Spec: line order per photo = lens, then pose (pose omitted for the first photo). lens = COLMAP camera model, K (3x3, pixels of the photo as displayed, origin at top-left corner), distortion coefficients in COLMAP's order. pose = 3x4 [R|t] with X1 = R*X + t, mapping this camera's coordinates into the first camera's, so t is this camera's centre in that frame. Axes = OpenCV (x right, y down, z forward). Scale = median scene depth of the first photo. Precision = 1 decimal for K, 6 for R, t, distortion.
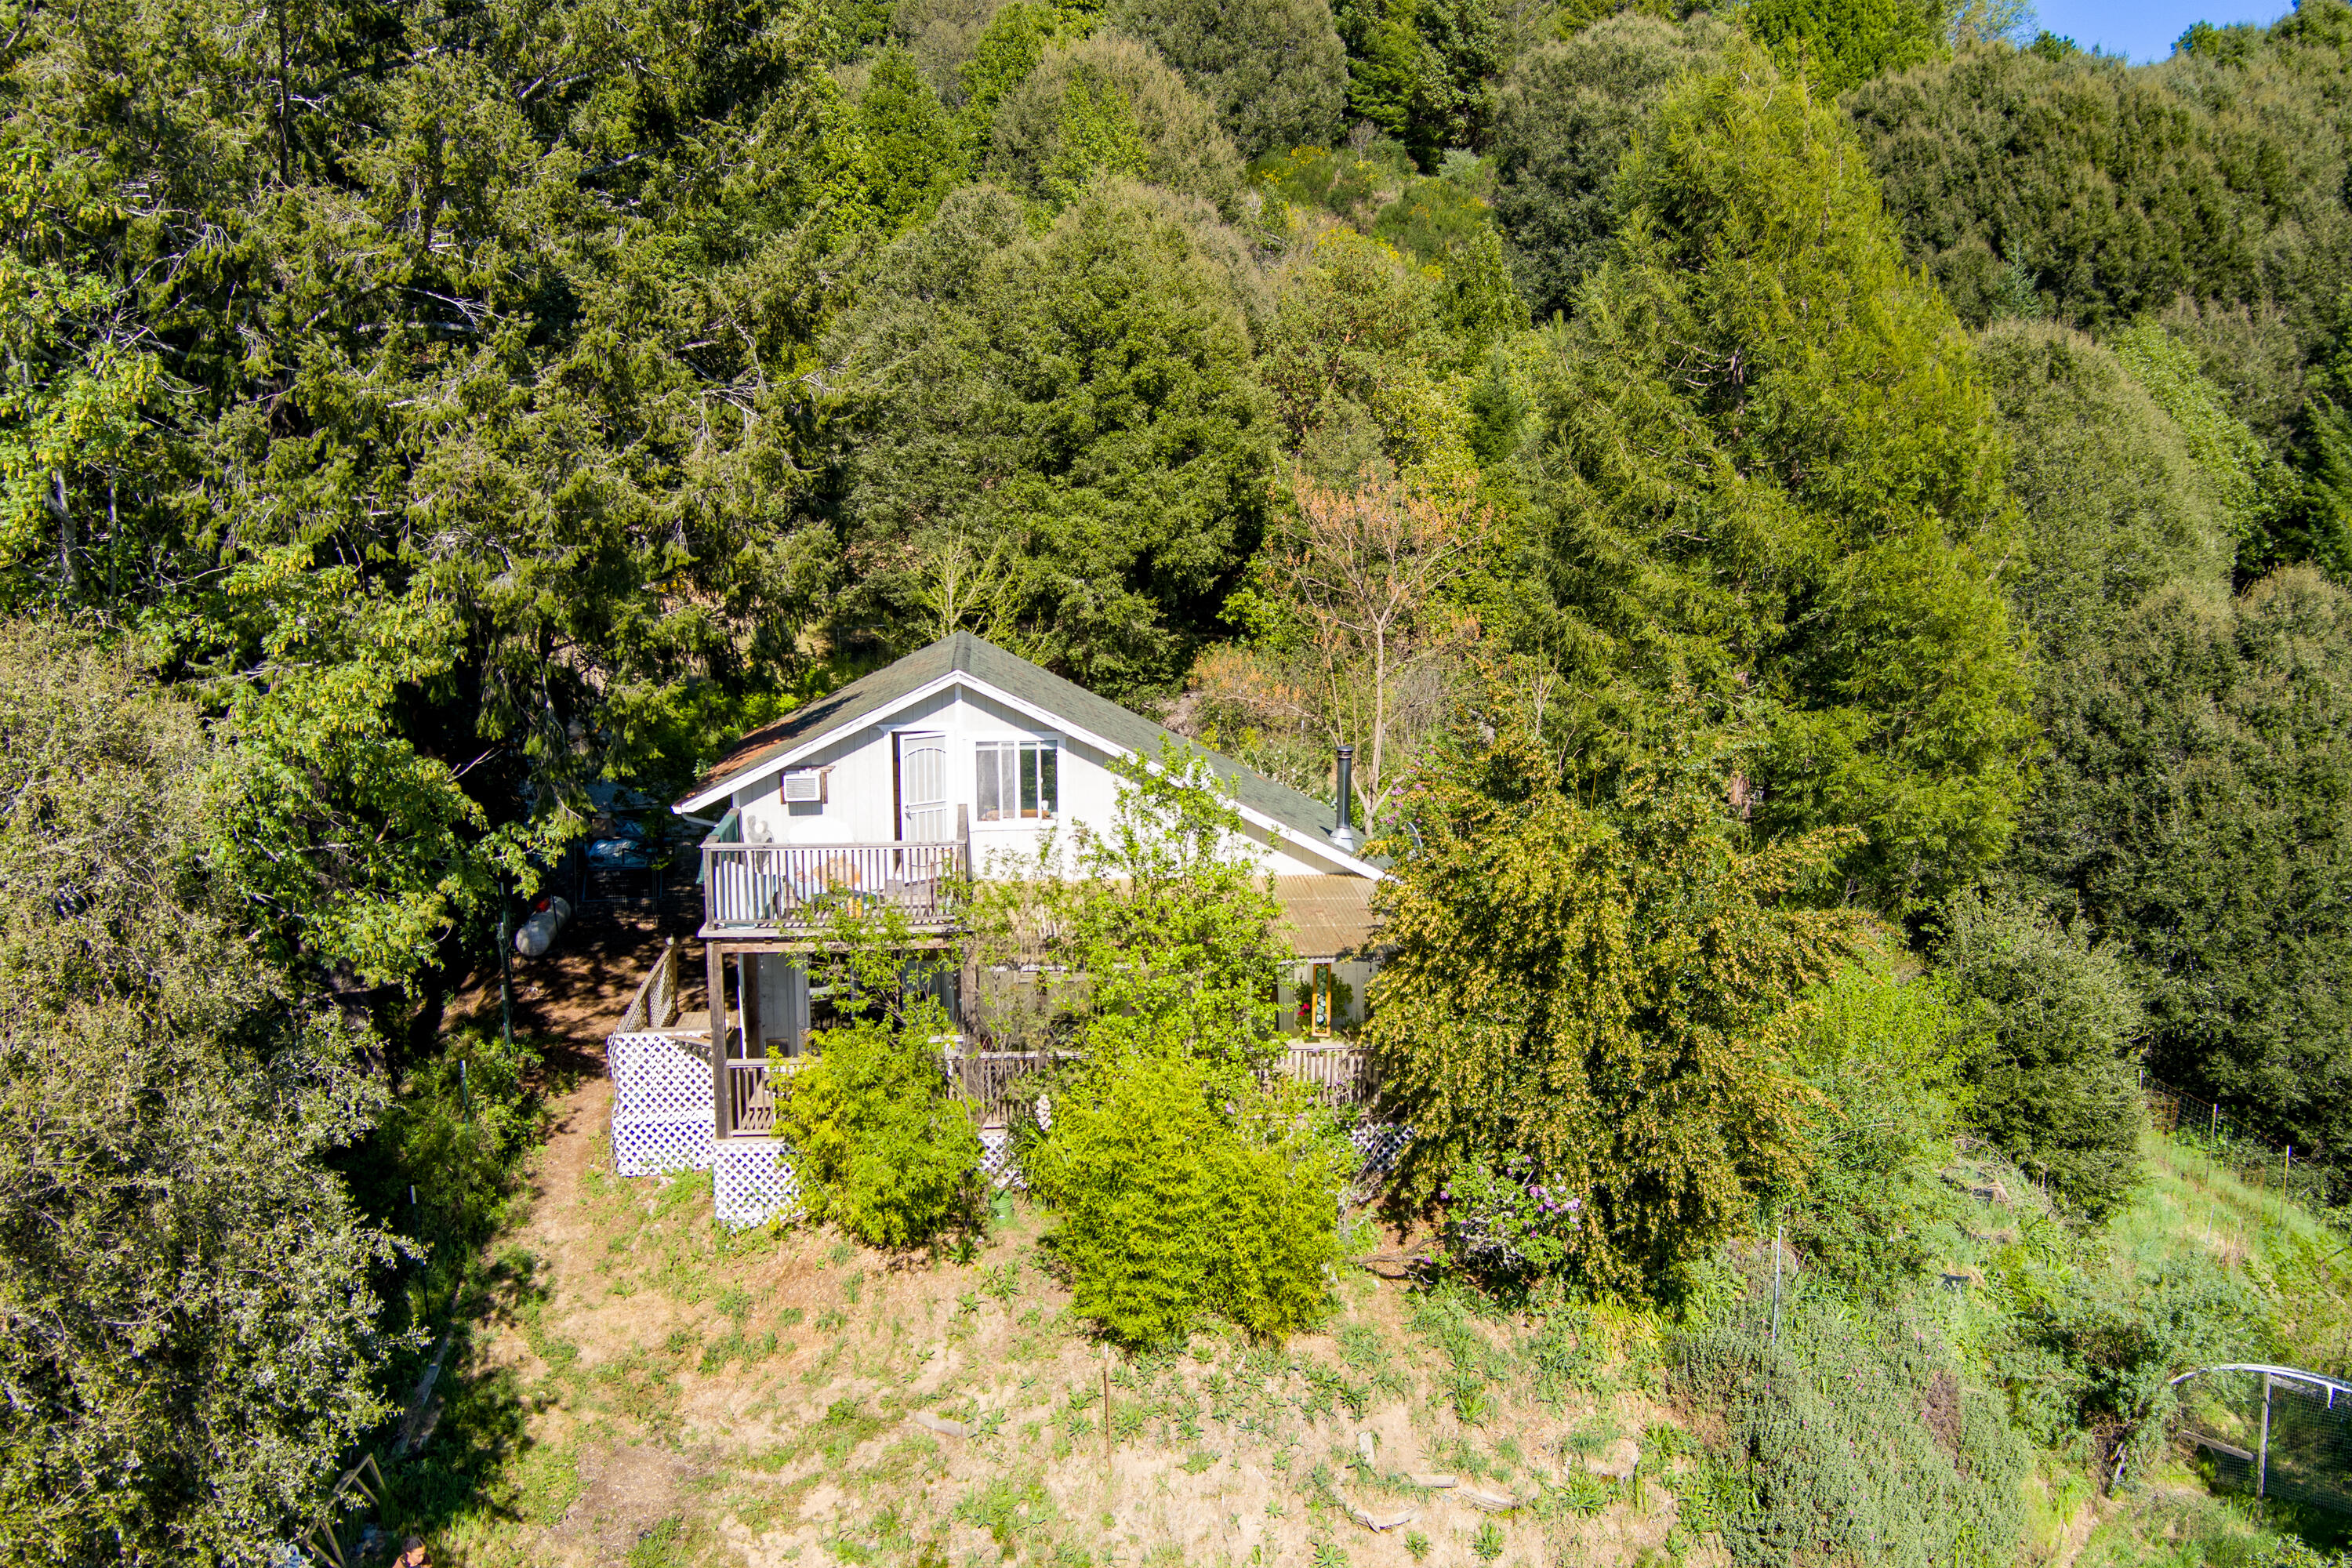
lens RADIAL K [[1909.4, 0, 1176.0], [0, 1909.4, 784.0], [0, 0, 1]] dist [-0.077720, -0.004884]
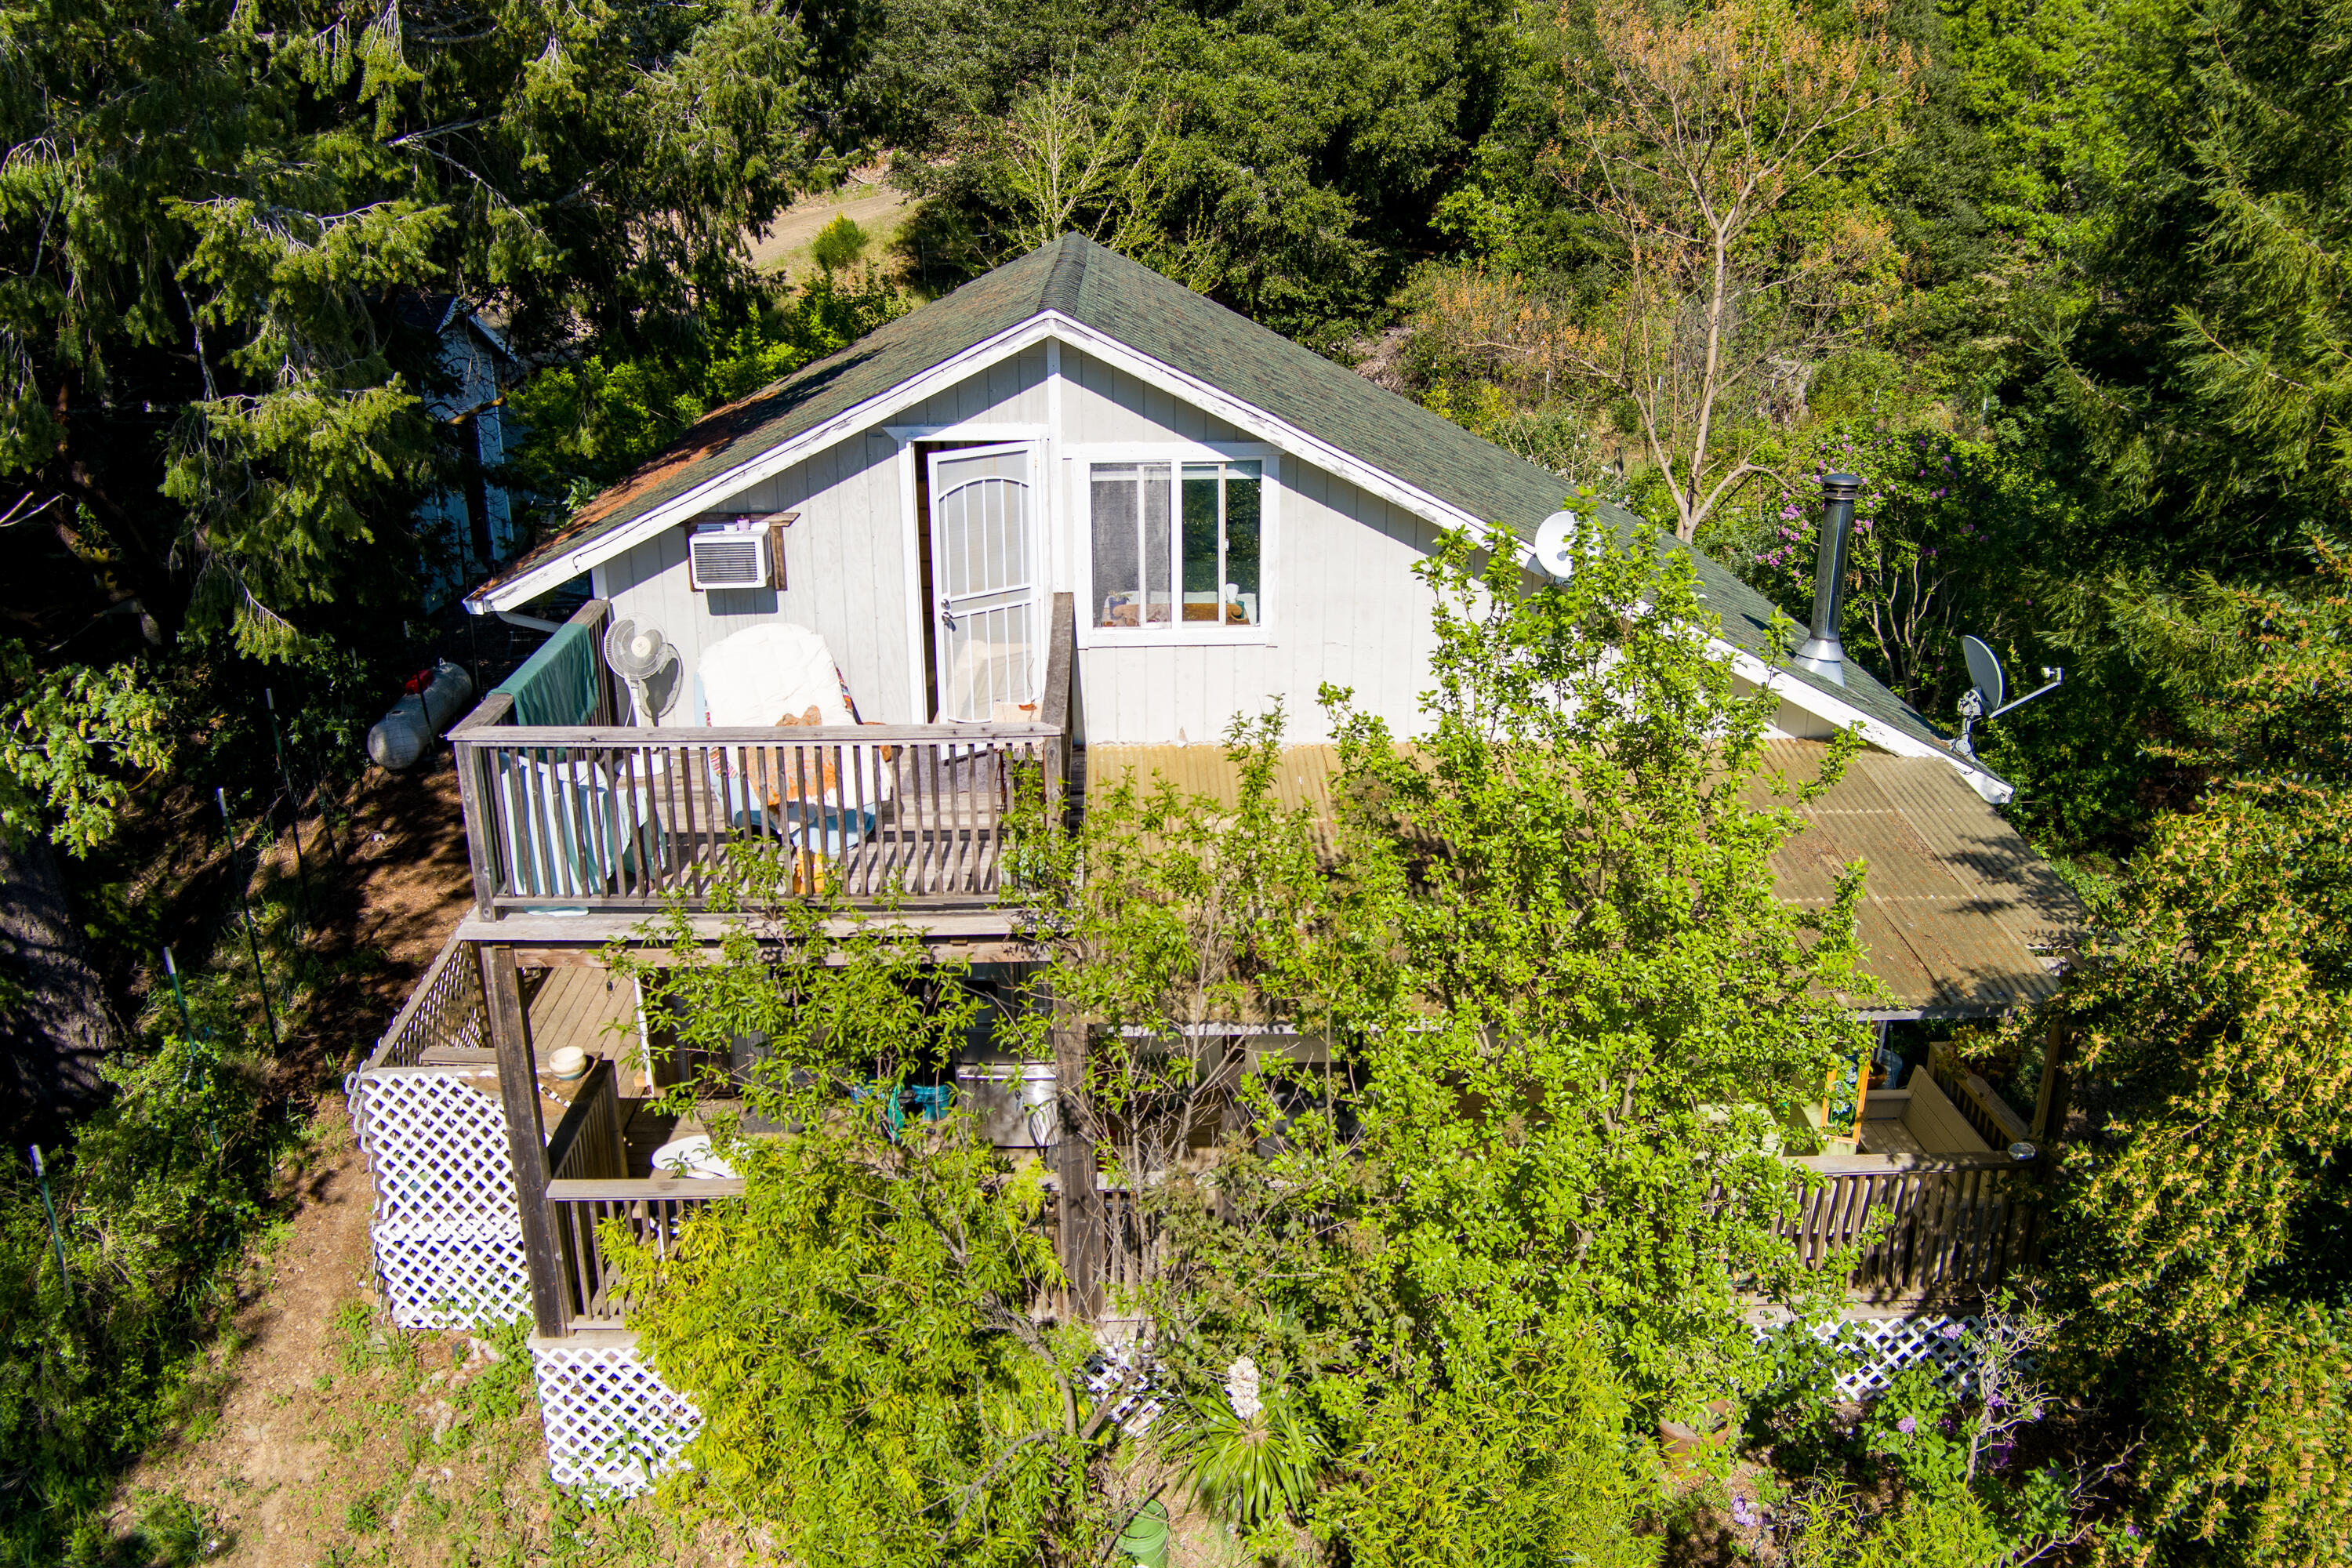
lens RADIAL K [[1909.4, 0, 1176.0], [0, 1909.4, 784.0], [0, 0, 1]] dist [-0.077720, -0.004884]
pose [[0.997626, 0.021755, -0.065335, -0.050604], [-0.008726, 0.981074, 0.193438, -0.035546], [0.068307, -0.192409, 0.978935, 0.517495]]
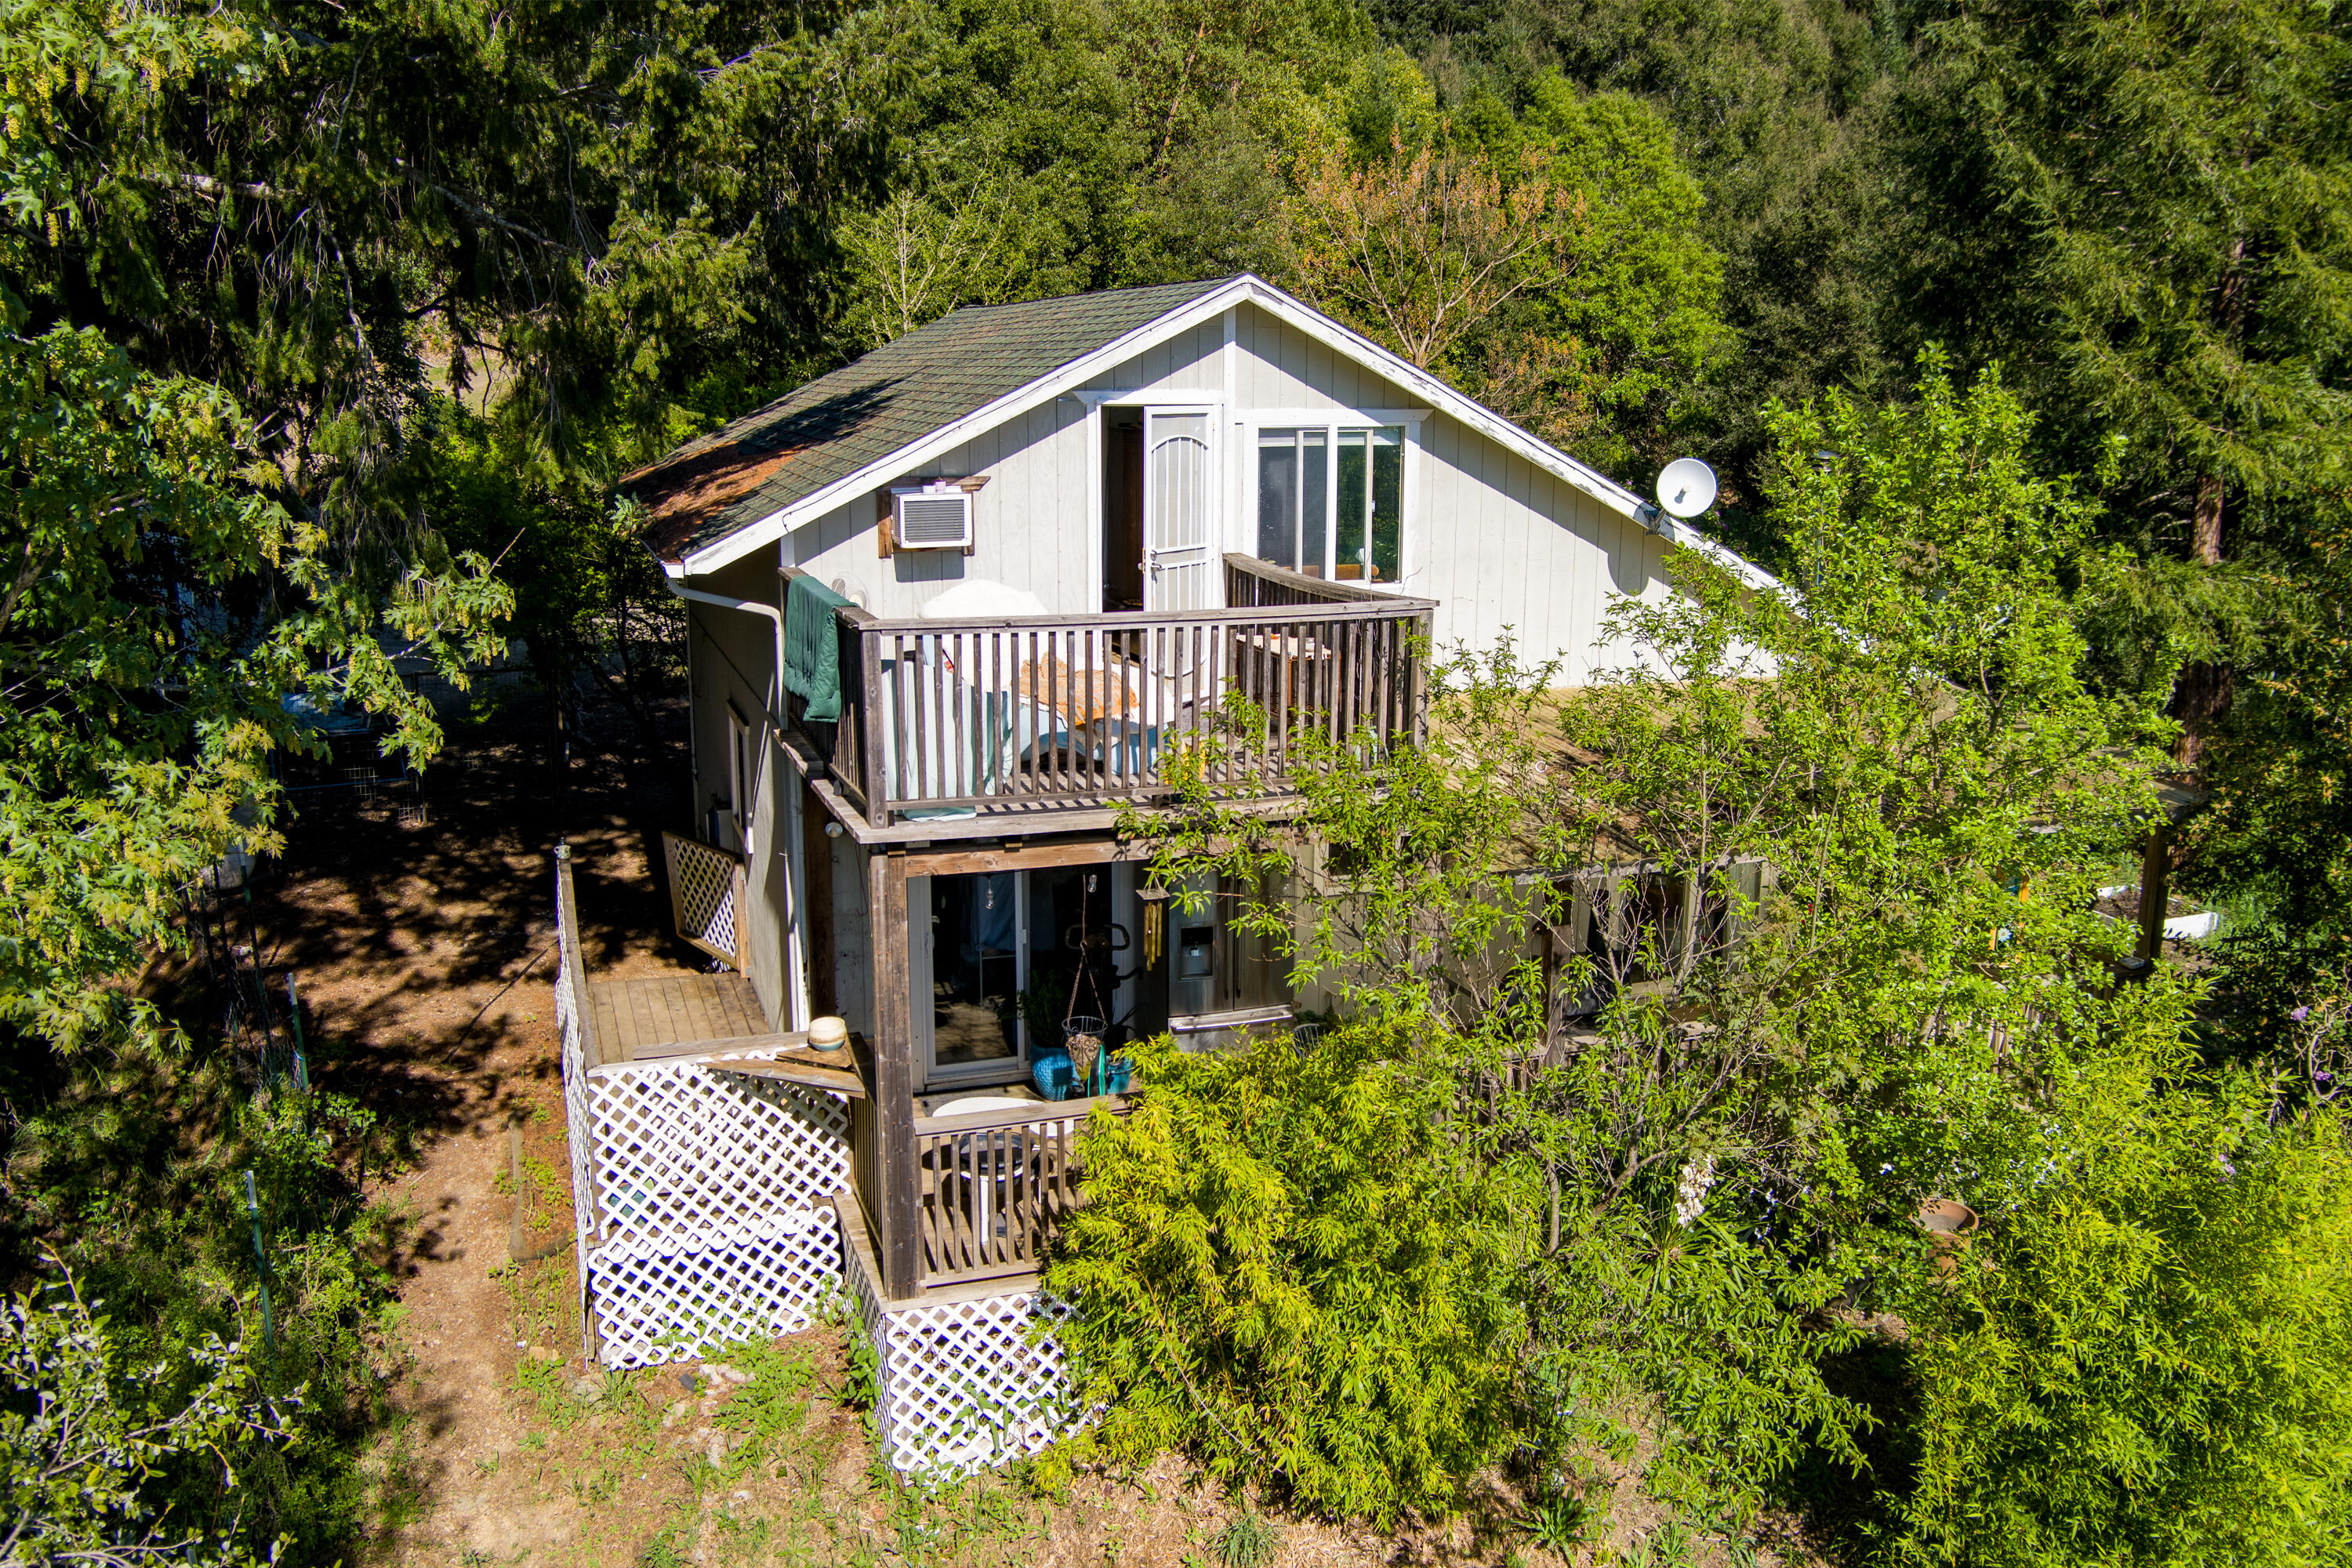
lens RADIAL K [[1909.4, 0, 1176.0], [0, 1909.4, 784.0], [0, 0, 1]] dist [-0.077720, -0.004884]
pose [[0.972466, -0.043405, 0.228968, -0.244444], [0.027121, 0.996905, 0.073793, 0.033742], [-0.231462, -0.065551, 0.970633, 0.506871]]
